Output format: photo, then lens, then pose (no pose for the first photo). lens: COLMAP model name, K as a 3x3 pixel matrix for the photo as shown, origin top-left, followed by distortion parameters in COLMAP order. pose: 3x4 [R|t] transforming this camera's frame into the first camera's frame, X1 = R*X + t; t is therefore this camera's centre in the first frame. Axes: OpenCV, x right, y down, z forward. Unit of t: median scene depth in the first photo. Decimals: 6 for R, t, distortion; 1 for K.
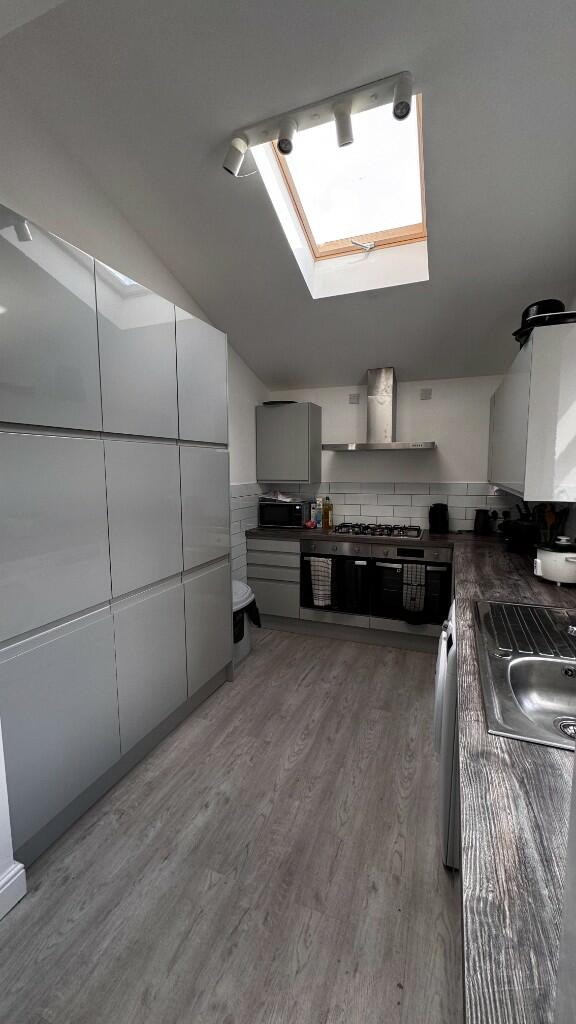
lens RADIAL K [[415.4, 0, 288.7], [0, 415.4, 512.6], [0, 0, 1]] dist [-0.001072, -0.000050]
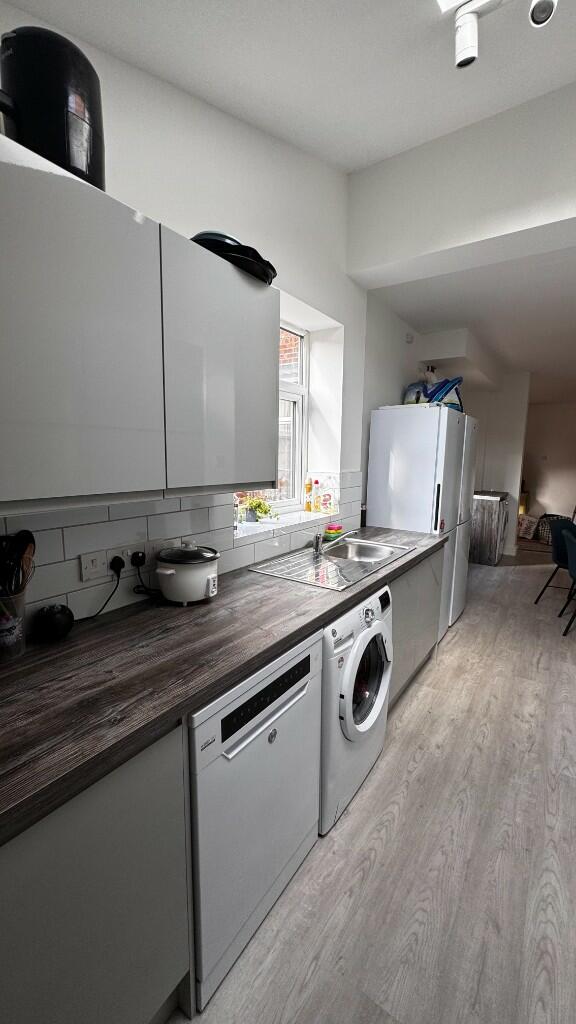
lens RADIAL K [[415.4, 0, 287.4], [0, 415.4, 512.6], [0, 0, 1]] dist [-0.001072, -0.000050]
pose [[-0.973478, -0.048271, 0.223631, 0.323391], [0.009797, 0.967796, 0.251546, -0.184910], [-0.228571, 0.247065, -0.941655, 1.702639]]
